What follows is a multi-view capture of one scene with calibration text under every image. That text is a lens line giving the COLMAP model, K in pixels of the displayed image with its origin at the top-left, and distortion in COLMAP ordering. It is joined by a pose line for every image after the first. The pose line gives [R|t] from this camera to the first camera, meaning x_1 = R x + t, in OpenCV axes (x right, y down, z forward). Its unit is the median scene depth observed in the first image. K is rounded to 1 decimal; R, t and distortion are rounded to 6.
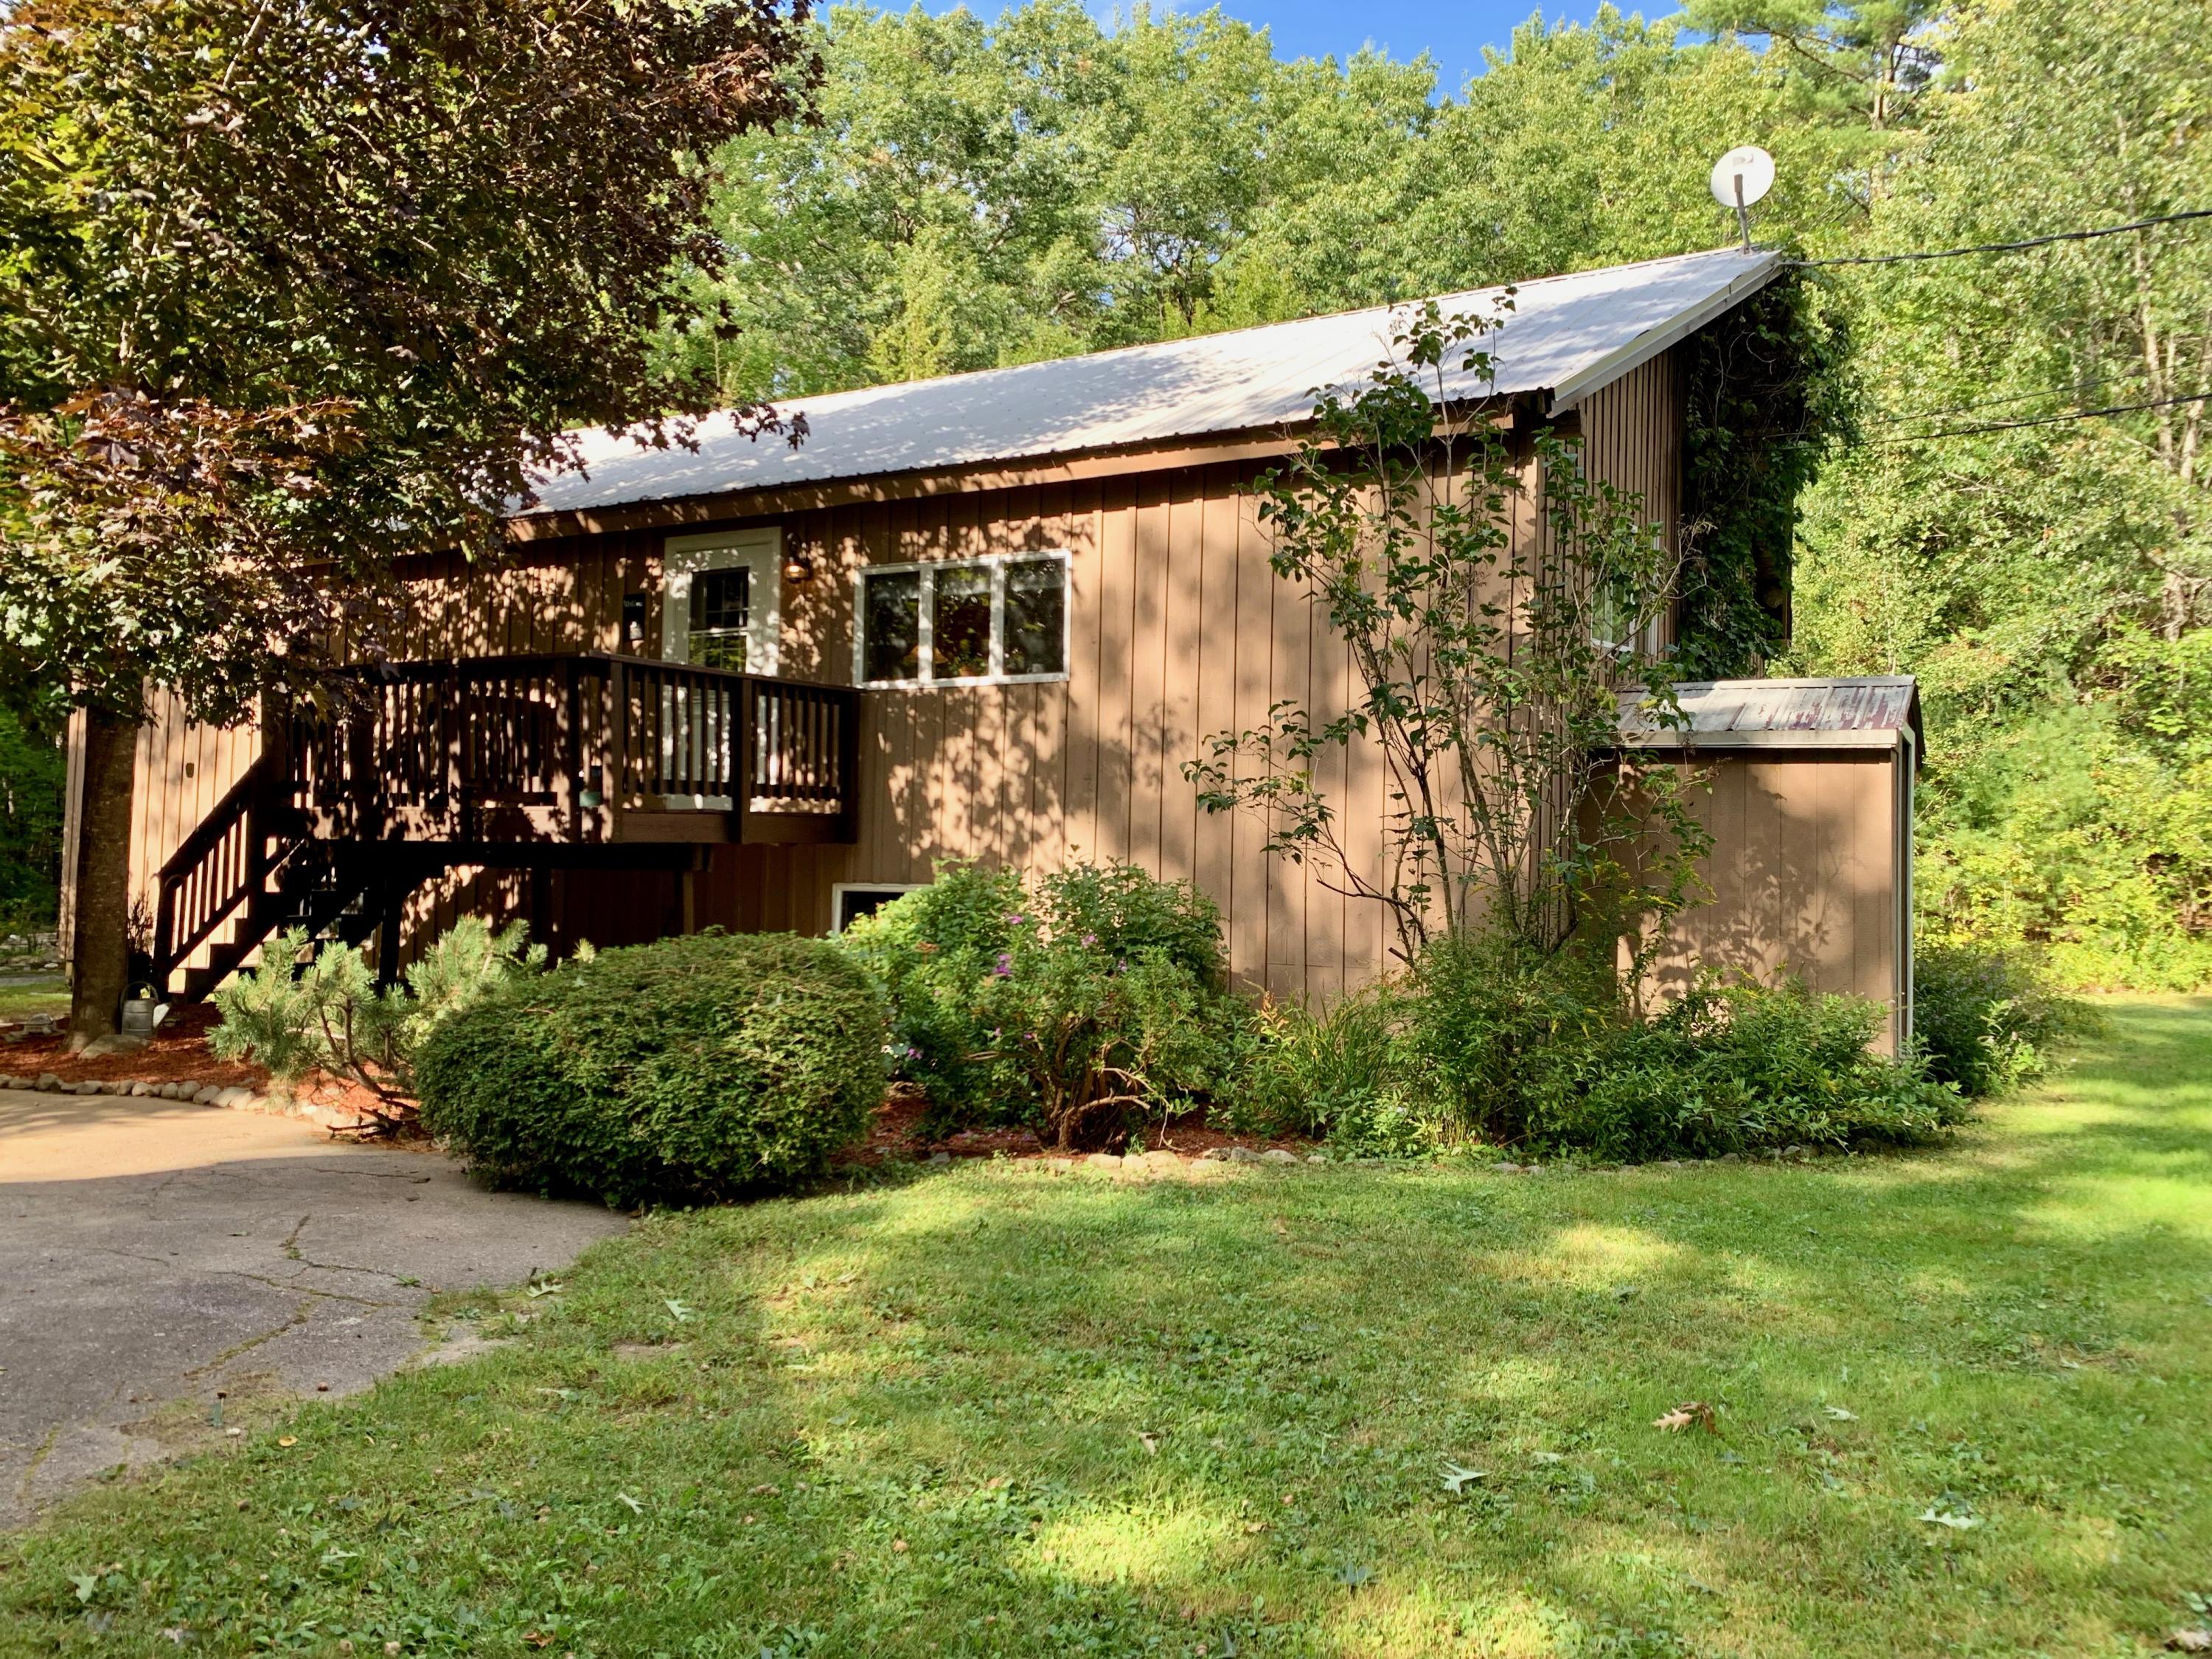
lens RADIAL K [[1733.3, 0, 1106.0], [0, 1733.3, 829.5], [0, 0, 1]] dist [0.006861, 0.002008]
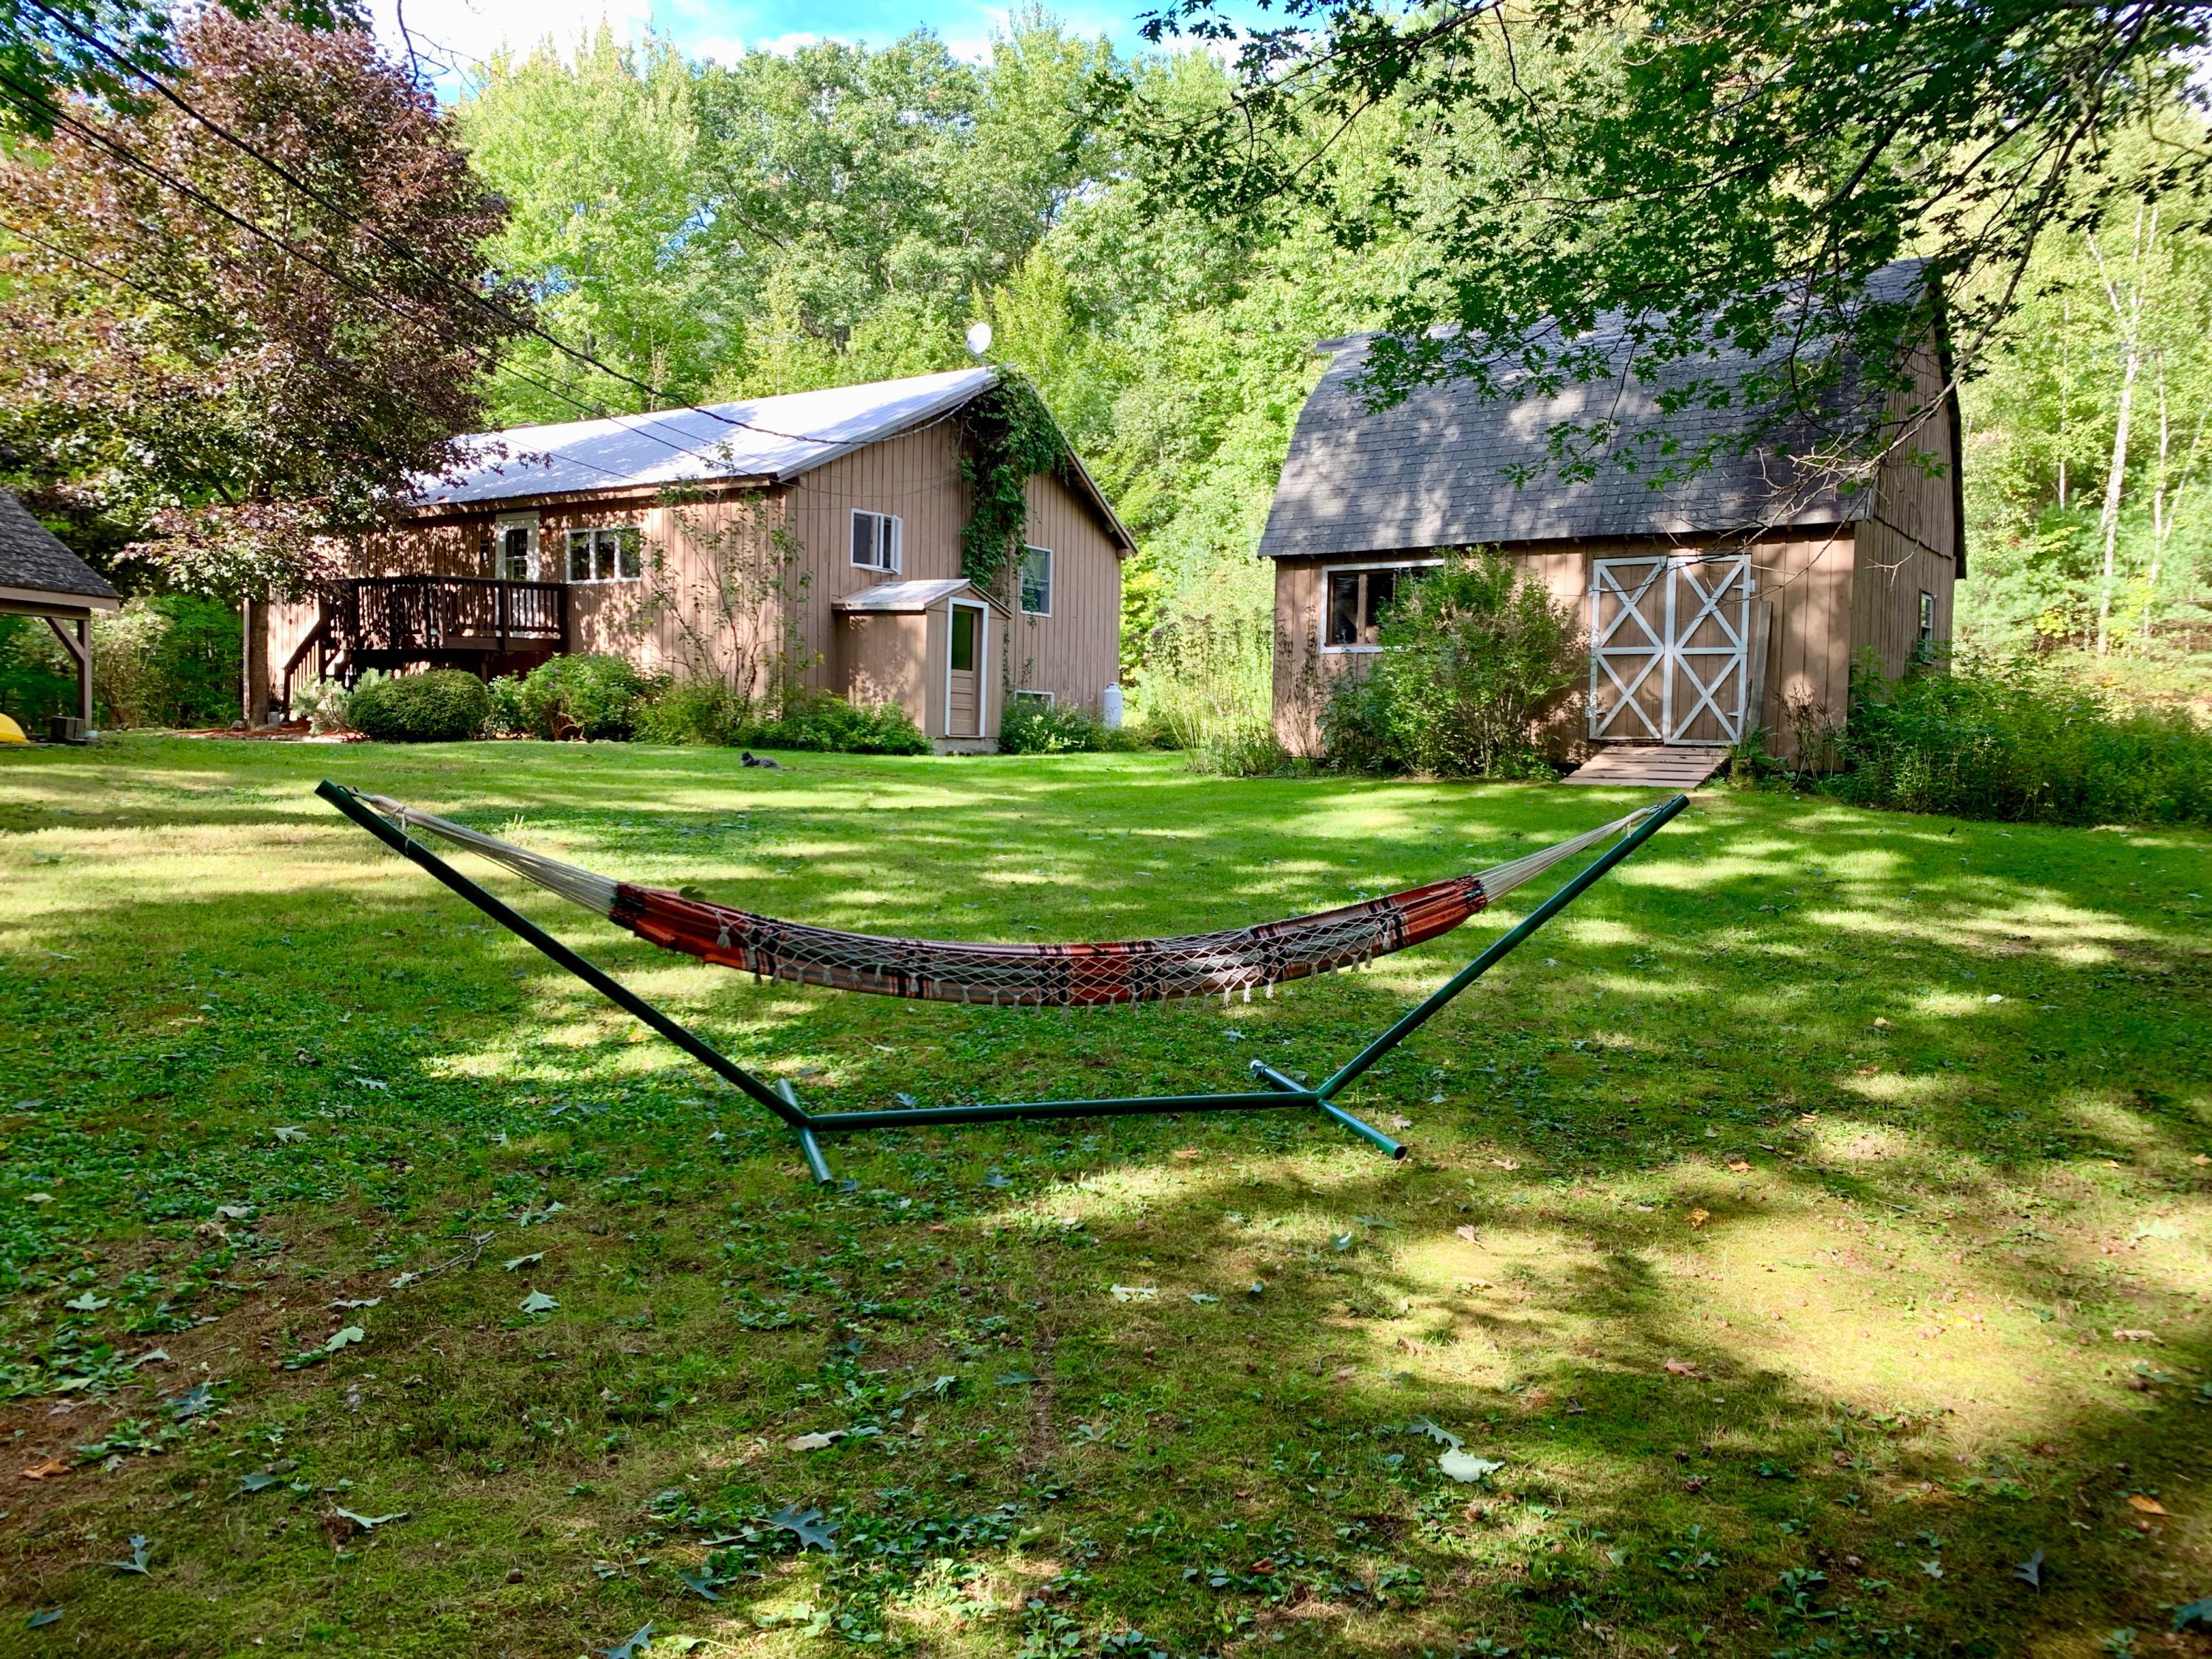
lens RADIAL K [[1690.9, 0, 1106.0], [0, 1690.9, 829.5], [0, 0, 1]] dist [-0.011979, -0.002114]
pose [[0.997699, -0.003357, -0.067710, 0.735067], [0.009308, 0.996097, 0.087771, 0.055728], [0.067151, -0.088199, 0.993837, -1.235806]]
